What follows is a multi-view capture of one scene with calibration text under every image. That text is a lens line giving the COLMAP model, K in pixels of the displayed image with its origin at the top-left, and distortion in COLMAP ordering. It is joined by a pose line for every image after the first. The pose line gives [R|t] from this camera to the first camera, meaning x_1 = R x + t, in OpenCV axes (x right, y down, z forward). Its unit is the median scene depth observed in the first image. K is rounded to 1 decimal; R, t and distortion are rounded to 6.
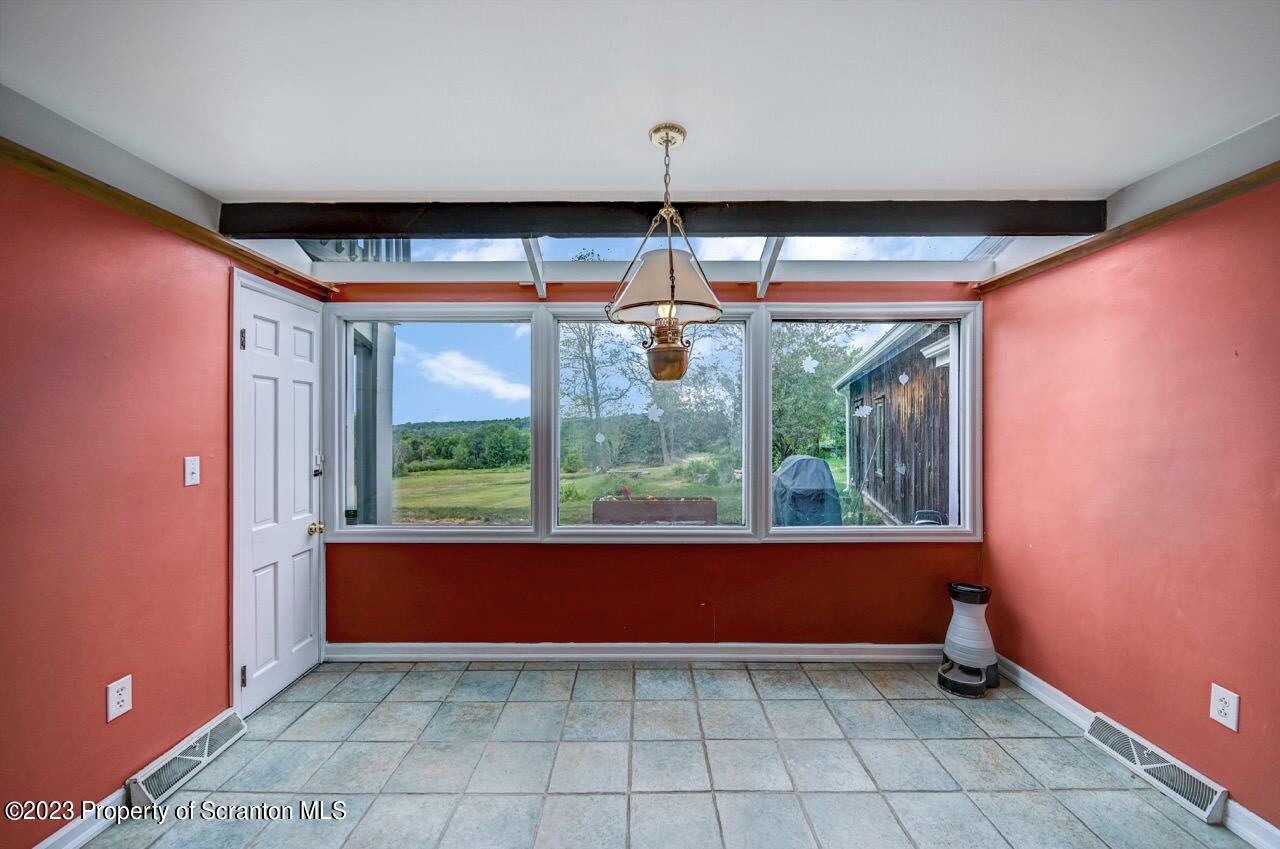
lens RADIAL K [[511.0, 0, 642.1], [0, 511.0, 422.5], [0, 0, 1]] dist [-0.005930, 0.000561]
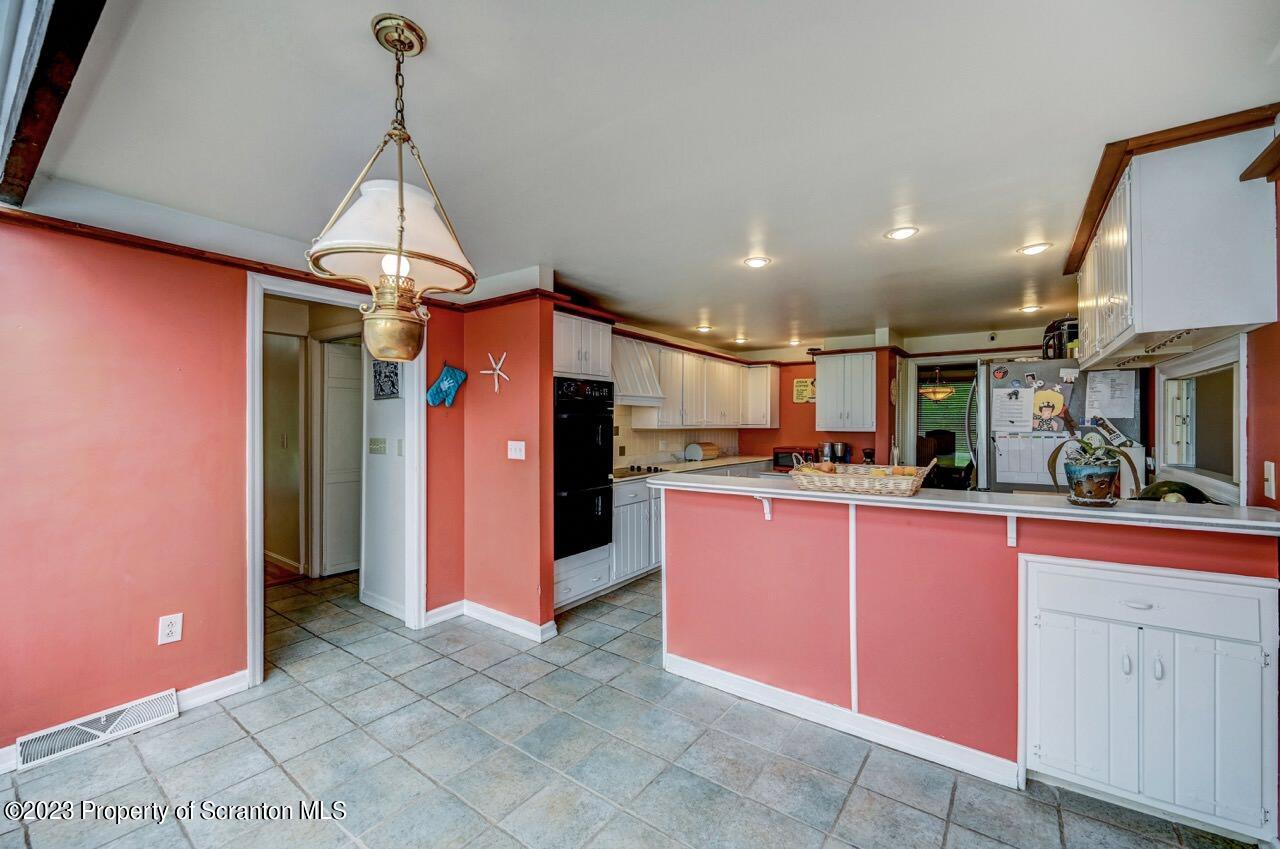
lens RADIAL K [[511.0, 0, 637.5], [0, 511.0, 420.4], [0, 0, 1]] dist [-0.005930, 0.000561]
pose [[-0.807749, 0.000626, 0.589527, -0.577186], [-0.002315, 0.999988, -0.004233, 0.009470], [-0.589523, -0.004784, -0.807738, 1.212086]]
